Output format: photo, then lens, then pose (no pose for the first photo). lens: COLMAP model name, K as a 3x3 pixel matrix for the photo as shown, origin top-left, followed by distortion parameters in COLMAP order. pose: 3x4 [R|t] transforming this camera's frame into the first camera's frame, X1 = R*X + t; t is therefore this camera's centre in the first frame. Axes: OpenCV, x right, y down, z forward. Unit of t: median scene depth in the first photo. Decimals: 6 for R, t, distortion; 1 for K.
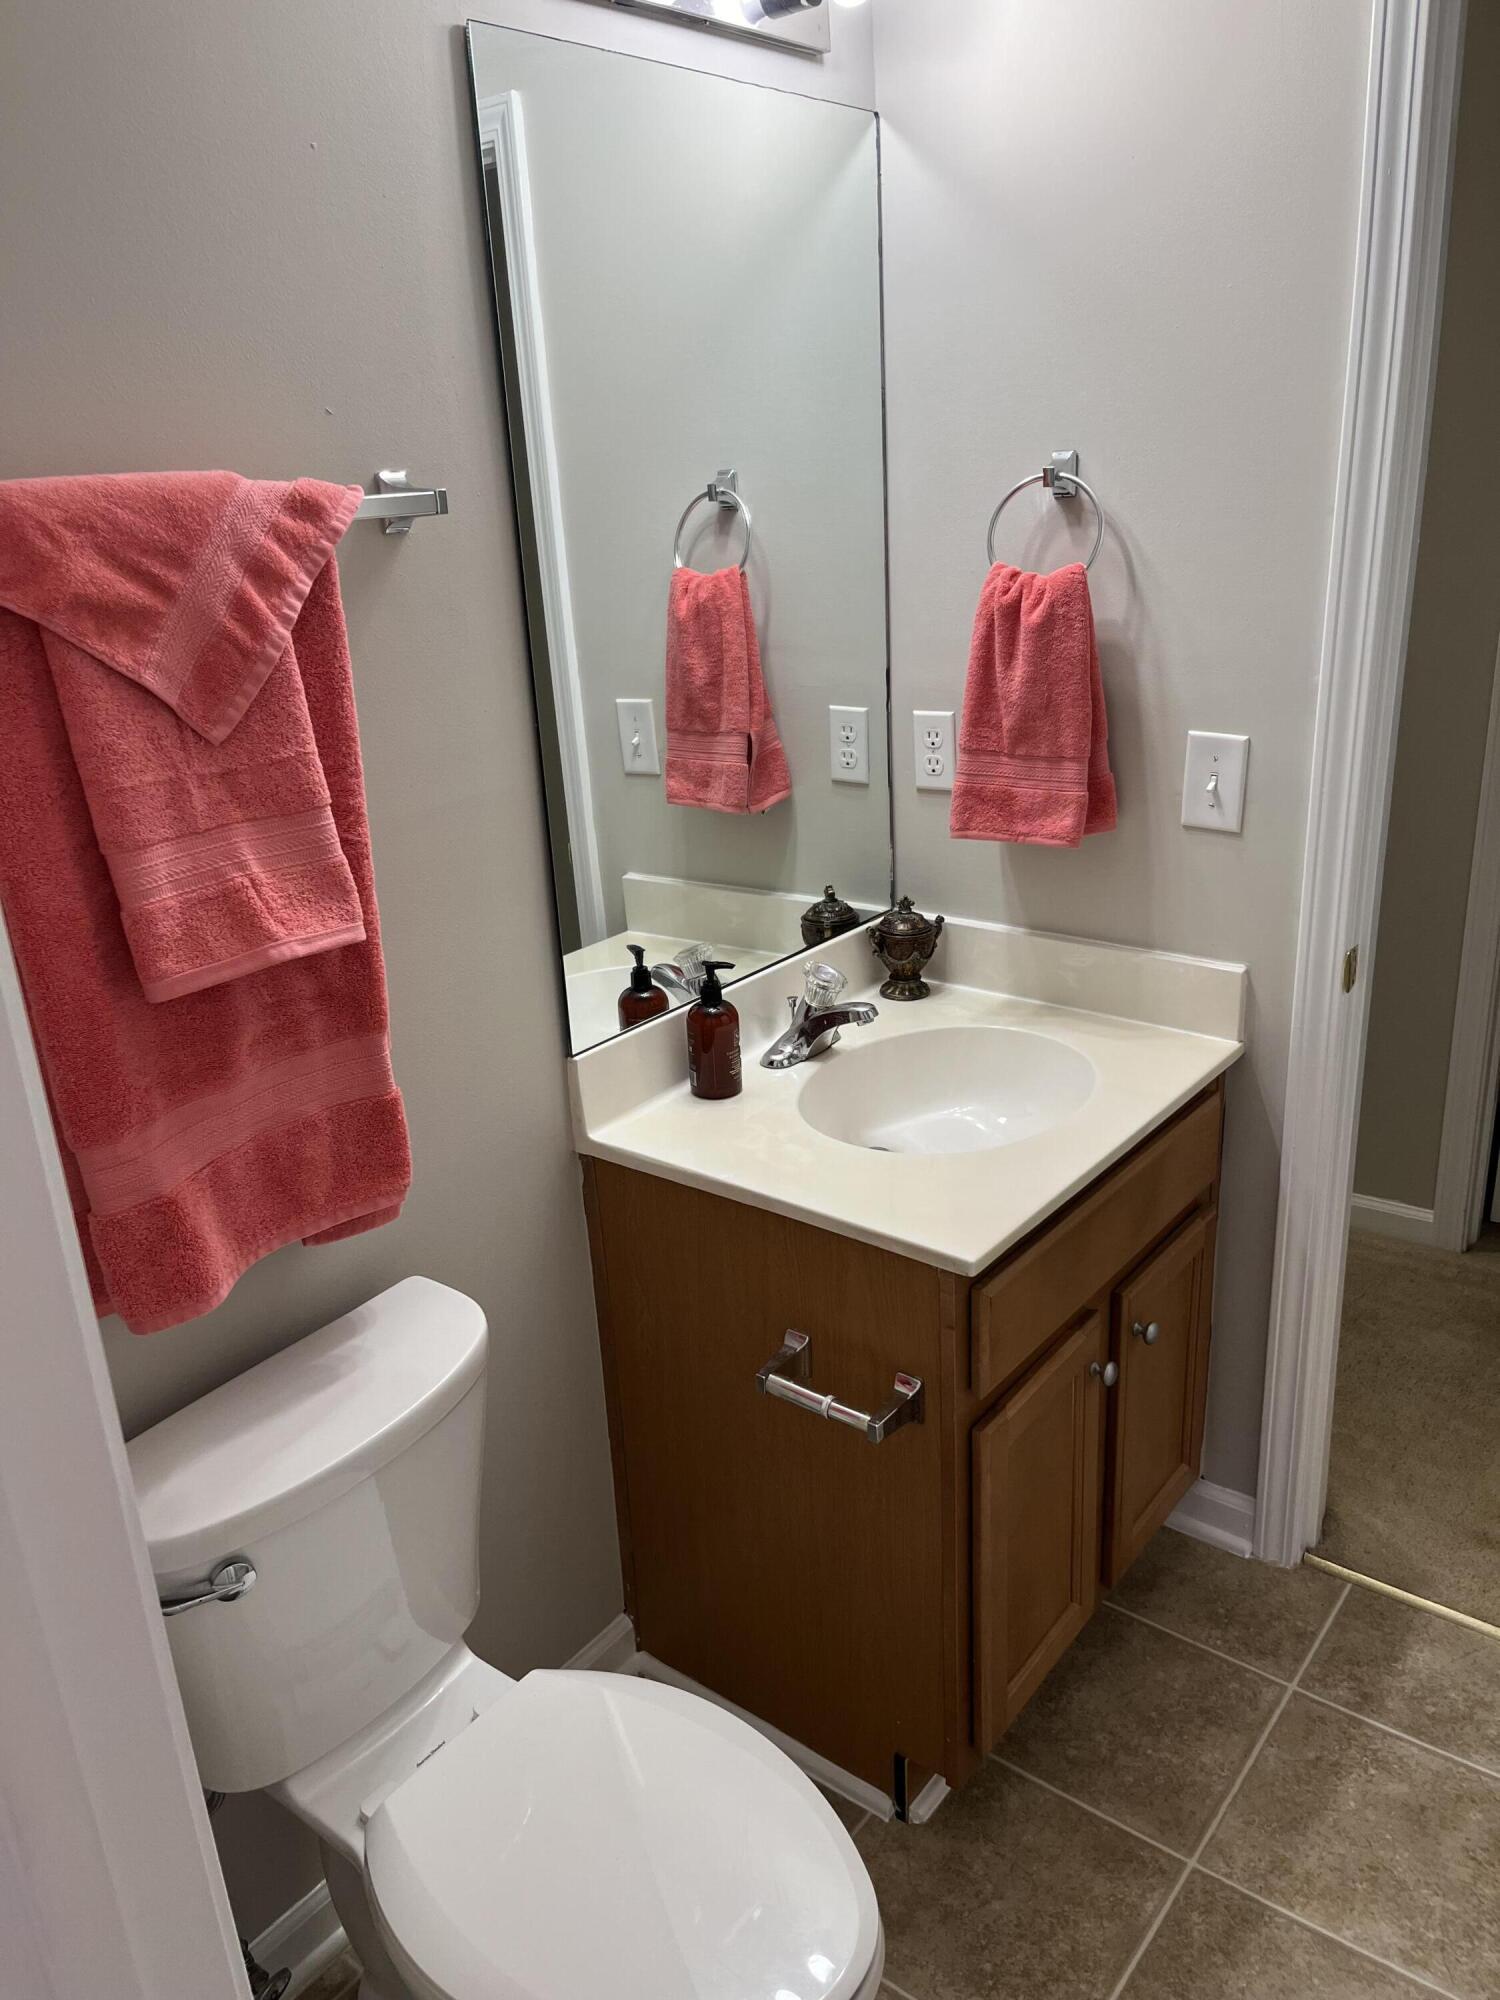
lens RADIAL K [[1512.8, 0, 741.4], [0, 1512.8, 1008.0], [0, 0, 1]] dist [0.065484, -0.089043]
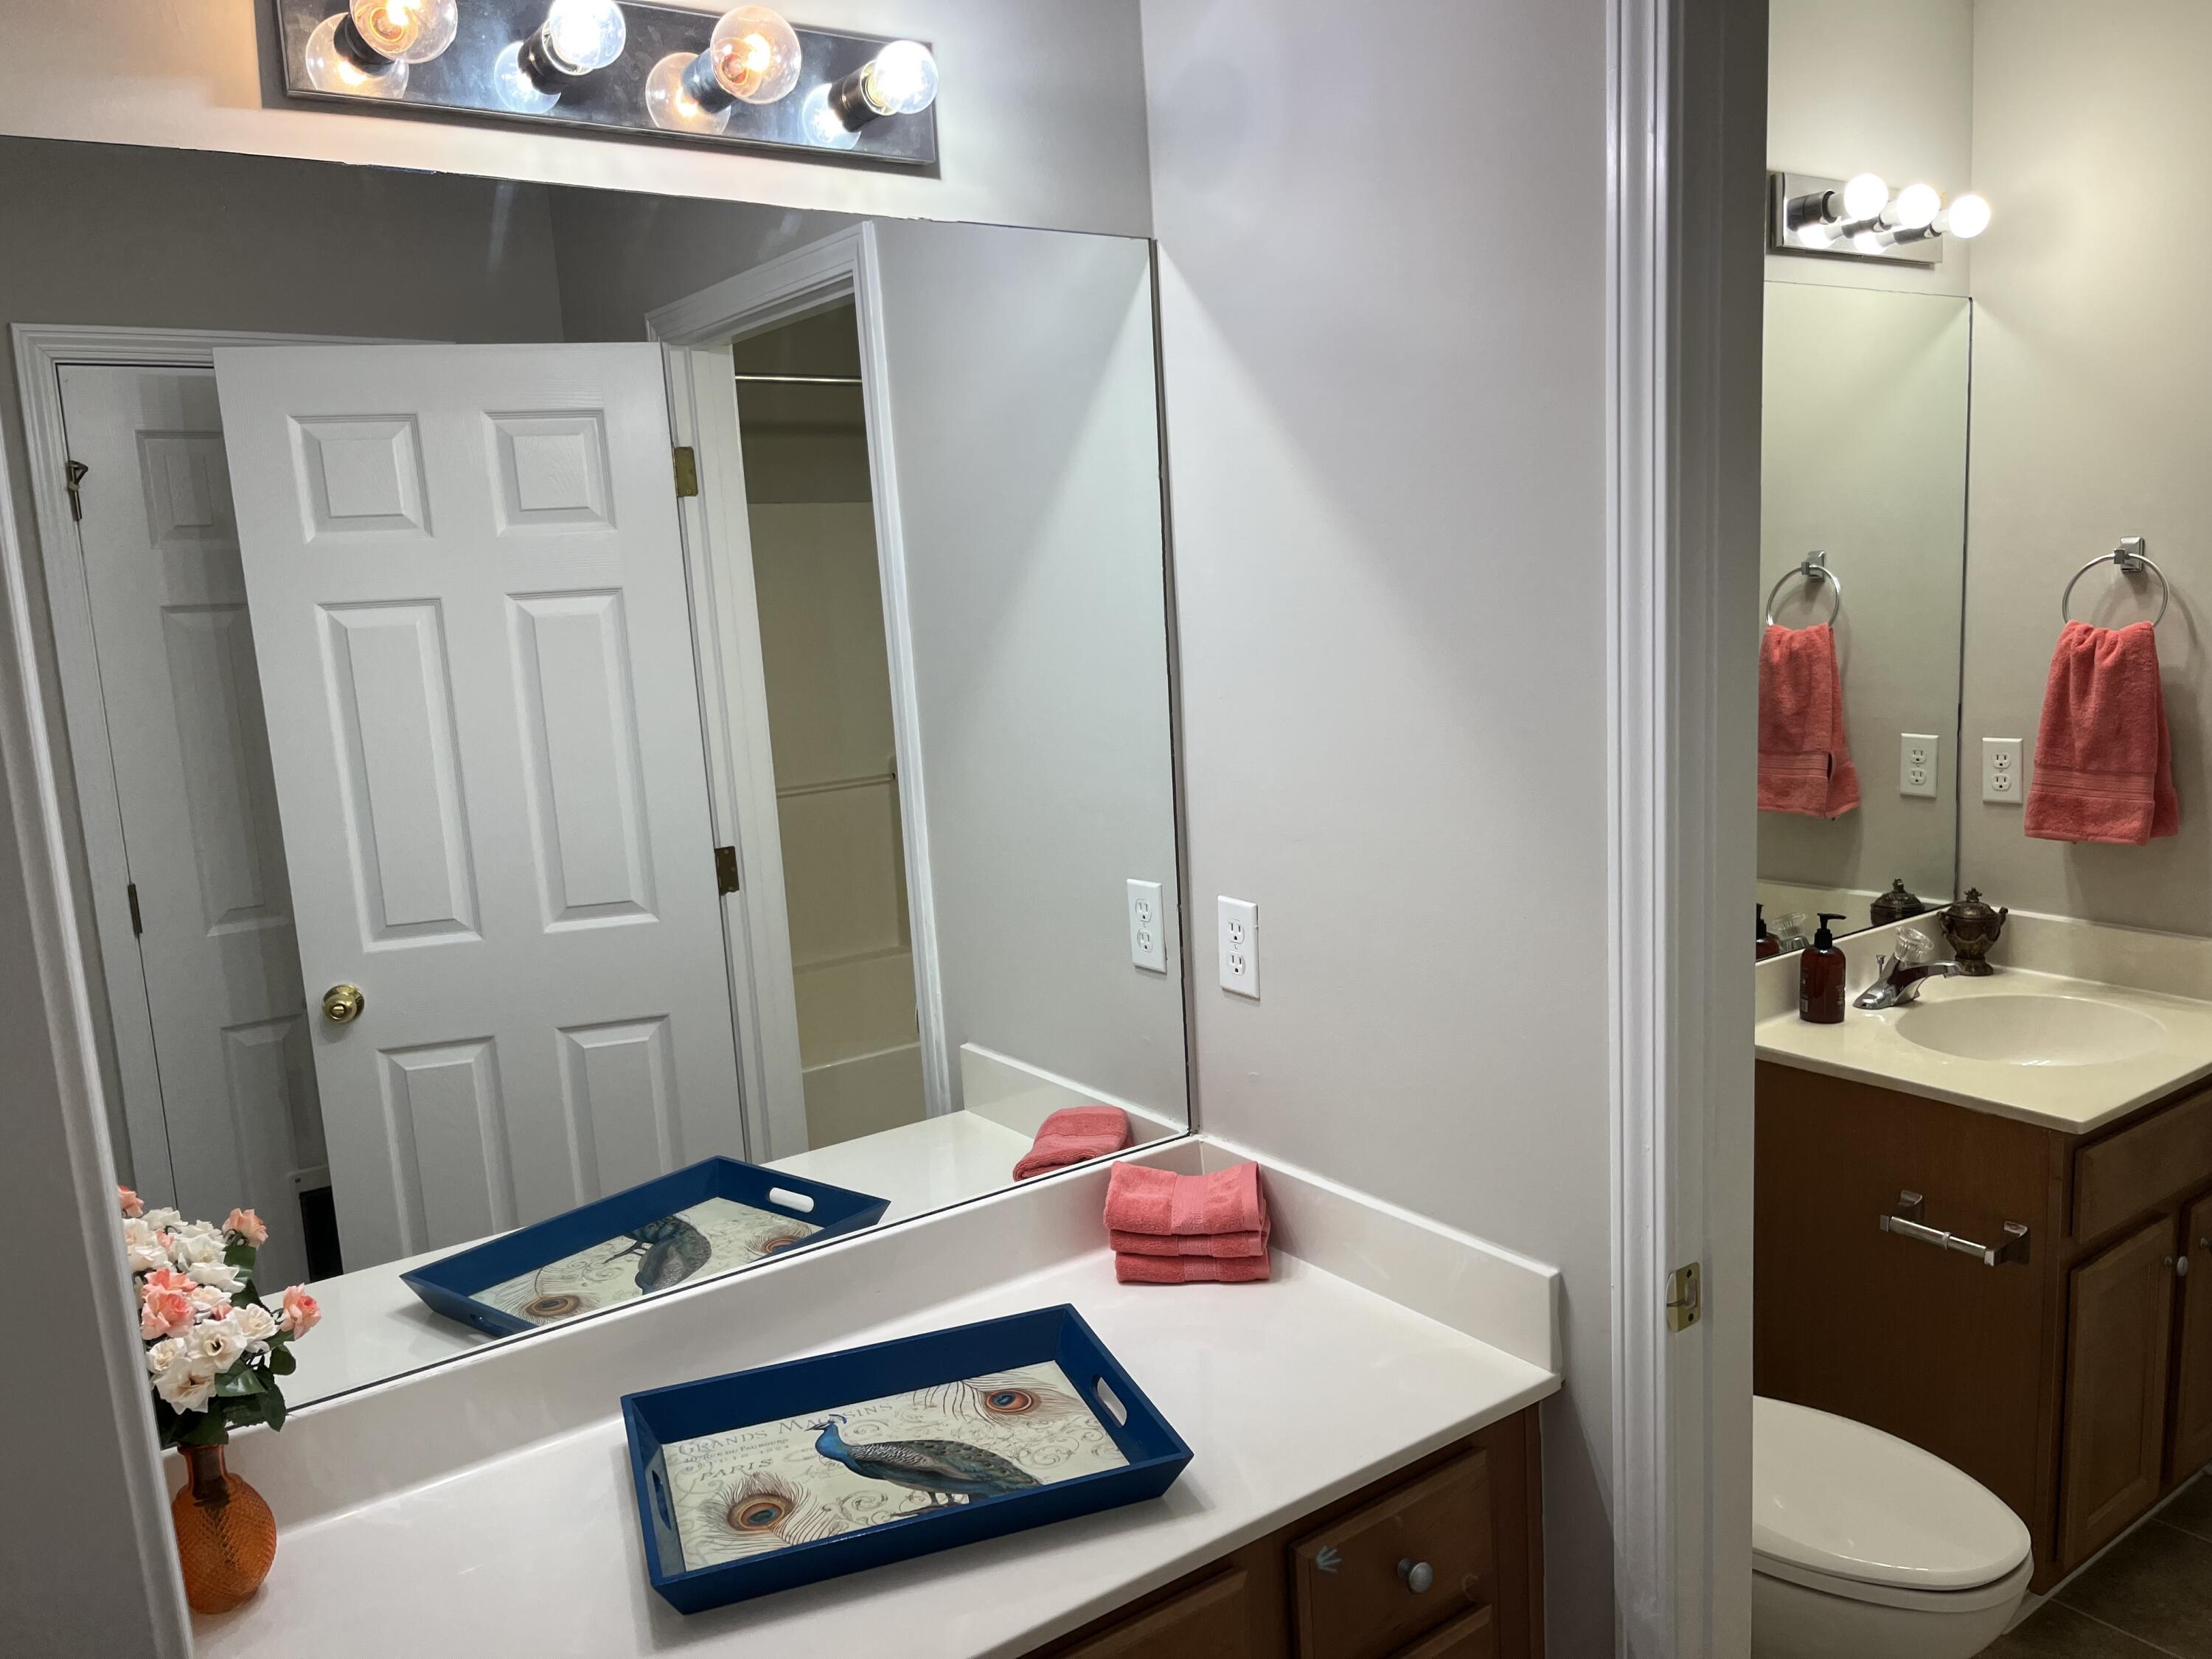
lens RADIAL K [[1670.1, 0, 1109.7], [0, 1670.1, 826.3], [0, 0, 1]] dist [0.060950, -0.071598]
pose [[0.960069, 0.045930, -0.275968, -0.203259], [-0.093592, 0.982324, -0.162109, 0.177695], [0.263645, 0.181465, 0.947397, -0.511363]]
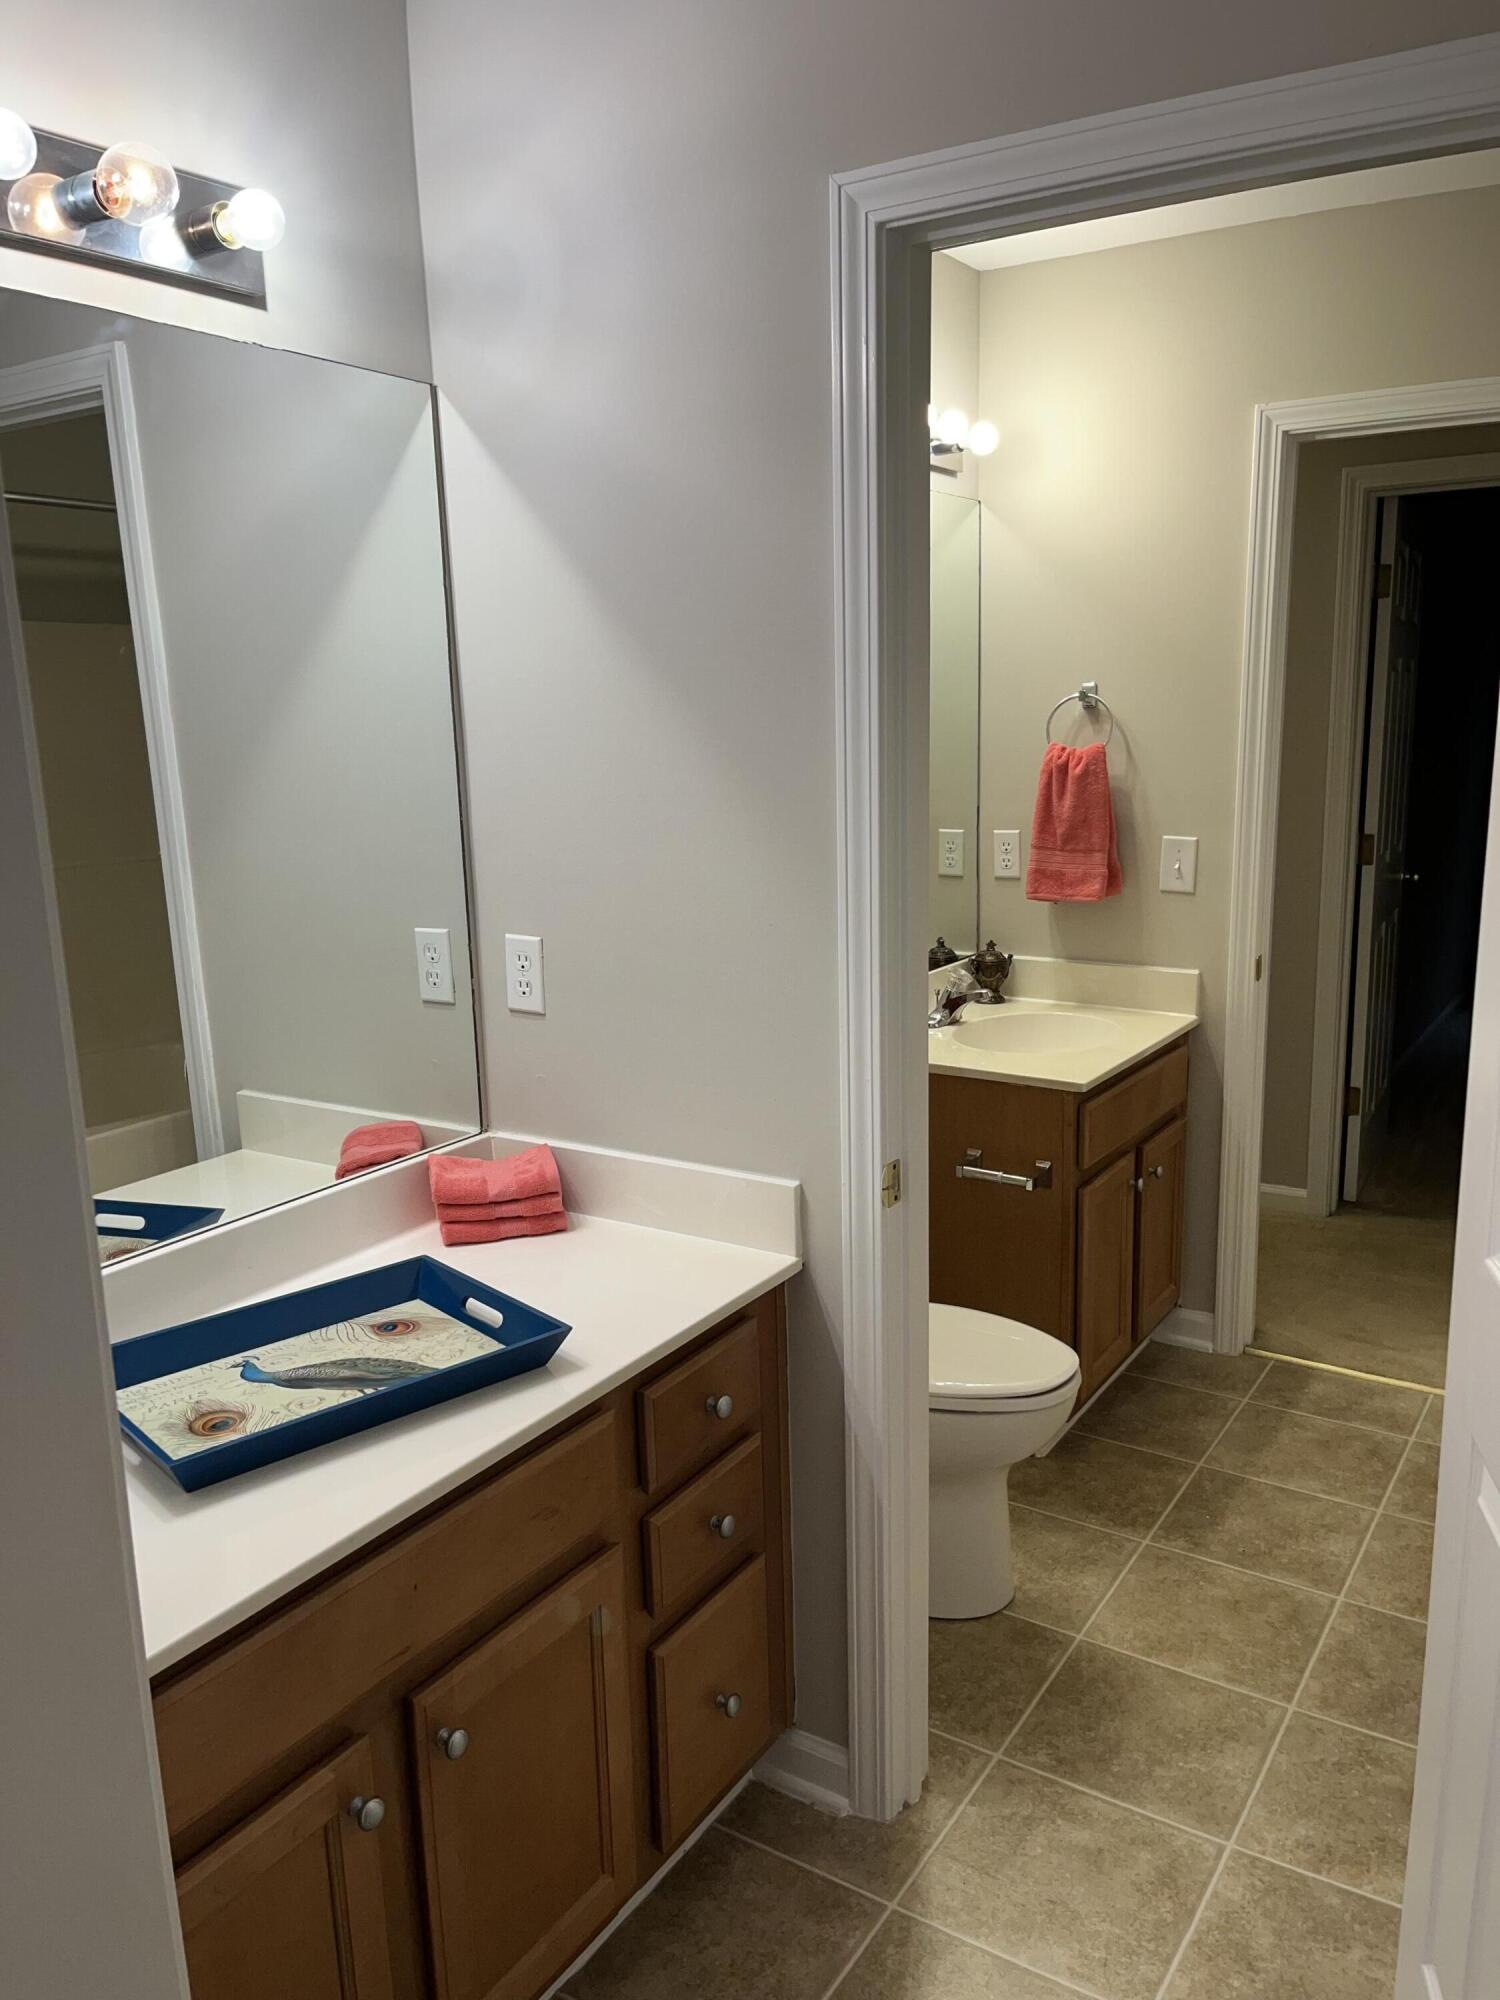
lens RADIAL K [[1499.5, 0, 750.2], [0, 1499.5, 1020.6], [0, 0, 1]] dist [0.054081, -0.056853]
pose [[0.995839, 0.008343, 0.090744, -0.335069], [0.004706, 0.989763, -0.142640, 0.272896], [-0.091005, 0.142473, 0.985606, -0.639736]]
